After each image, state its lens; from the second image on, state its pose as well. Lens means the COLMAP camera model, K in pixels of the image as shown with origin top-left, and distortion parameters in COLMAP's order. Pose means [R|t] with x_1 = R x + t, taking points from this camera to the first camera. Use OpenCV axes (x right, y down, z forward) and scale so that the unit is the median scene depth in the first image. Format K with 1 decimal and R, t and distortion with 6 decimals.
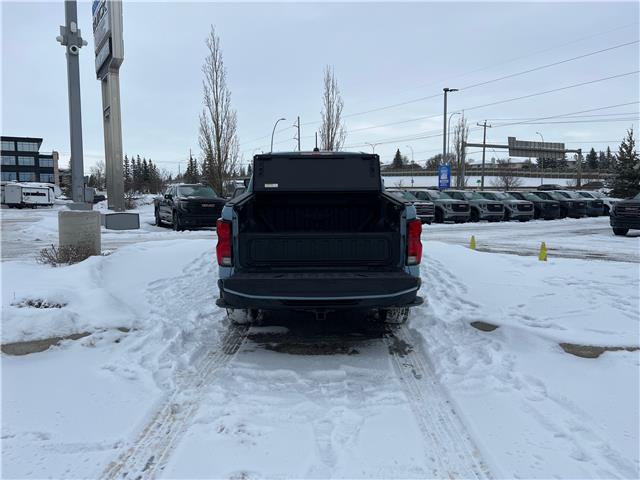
lens RADIAL K [[479.8, 0, 321.2], [0, 479.8, 240.9], [0, 0, 1]] dist [0.050094, -0.050093]
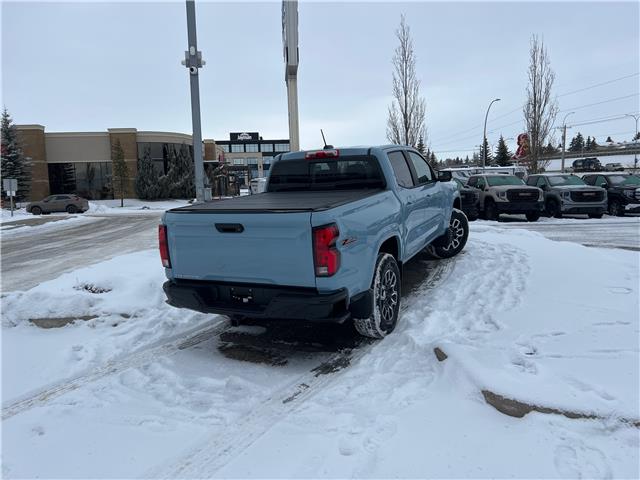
lens RADIAL K [[479.8, 0, 320.2], [0, 479.8, 241.3], [0, 0, 1]] dist [0.050094, -0.050093]
pose [[0.886919, 0.026909, -0.461140, 0.327496], [-0.015405, 0.999470, 0.028692, -0.022853], [0.461667, -0.018344, 0.886864, 0.109297]]
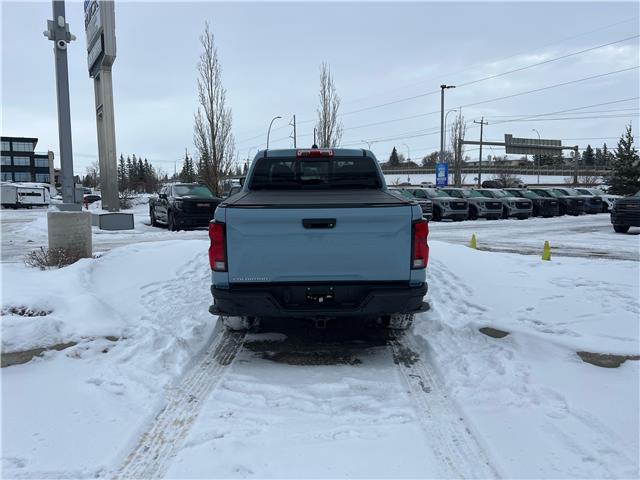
lens RADIAL K [[479.8, 0, 317.9], [0, 479.8, 241.6], [0, 0, 1]] dist [0.050094, -0.050093]
pose [[0.999984, -0.005614, 0.000713, -0.004017], [0.005610, 0.999974, 0.004531, -0.004496], [-0.000739, -0.004527, 0.999989, 0.035004]]
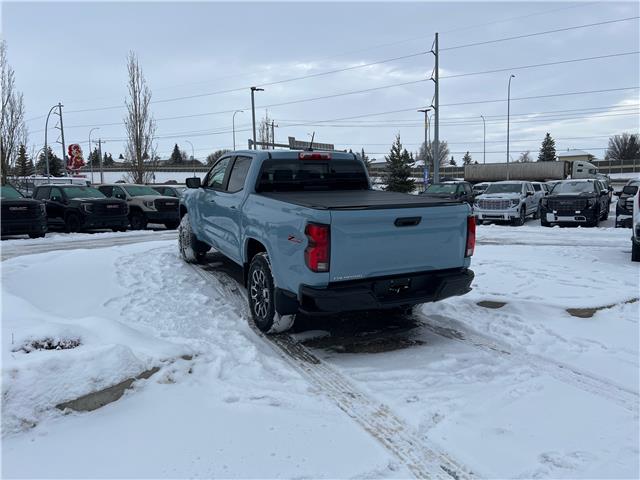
lens RADIAL K [[479.8, 0, 323.3], [0, 479.8, 241.7], [0, 0, 1]] dist [0.050094, -0.050093]
pose [[0.895826, -0.060777, 0.440229, -0.333216], [0.056645, 0.998140, 0.022534, -0.015817], [-0.440780, 0.004750, 0.897603, 0.076529]]
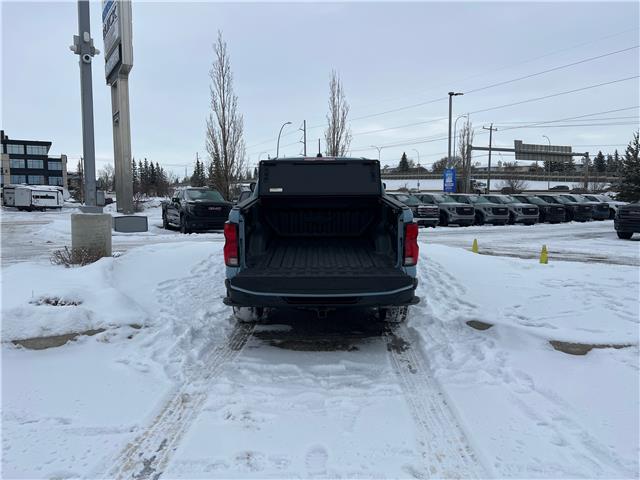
lens RADIAL K [[479.8, 0, 320.4], [0, 479.8, 242.0], [0, 0, 1]] dist [0.050094, -0.050093]
pose [[0.999902, 0.002475, -0.013797, 0.005118], [-0.002533, 0.999988, -0.004189, 0.001444], [0.013786, 0.004224, 0.999896, -0.030085]]
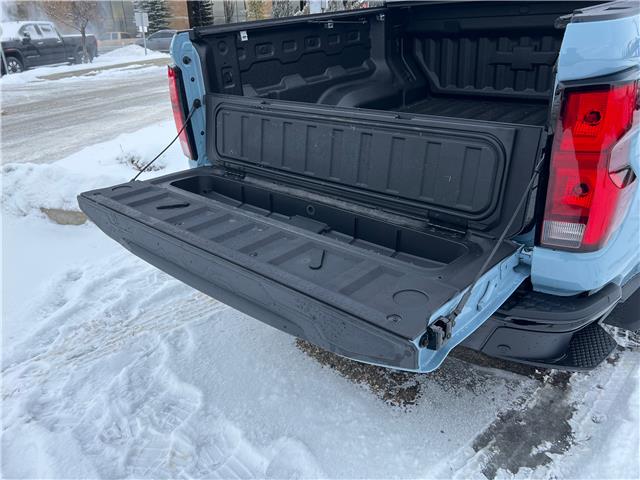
lens RADIAL K [[479.8, 0, 320.3], [0, 479.8, 243.5], [0, 0, 1]] dist [0.050094, -0.050093]
pose [[0.724296, 0.263622, -0.637102, 0.146715], [-0.046443, 0.940575, 0.336395, -0.023681], [0.687923, -0.214060, 0.693498, 0.384729]]
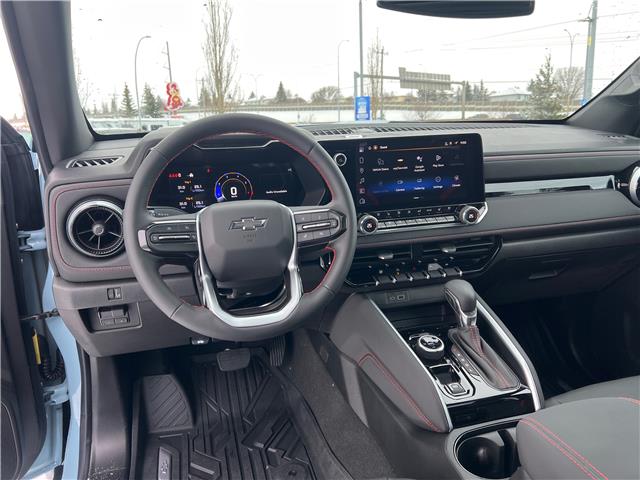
lens RADIAL K [[479.8, 0, 321.9], [0, 479.8, 238.8], [0, 0, 1]] dist [0.050094, -0.050093]
pose [[0.970164, -0.076123, 0.230191, -0.071438], [0.047023, 0.990481, 0.129365, -0.116473], [-0.237848, -0.114681, 0.964509, 0.884627]]
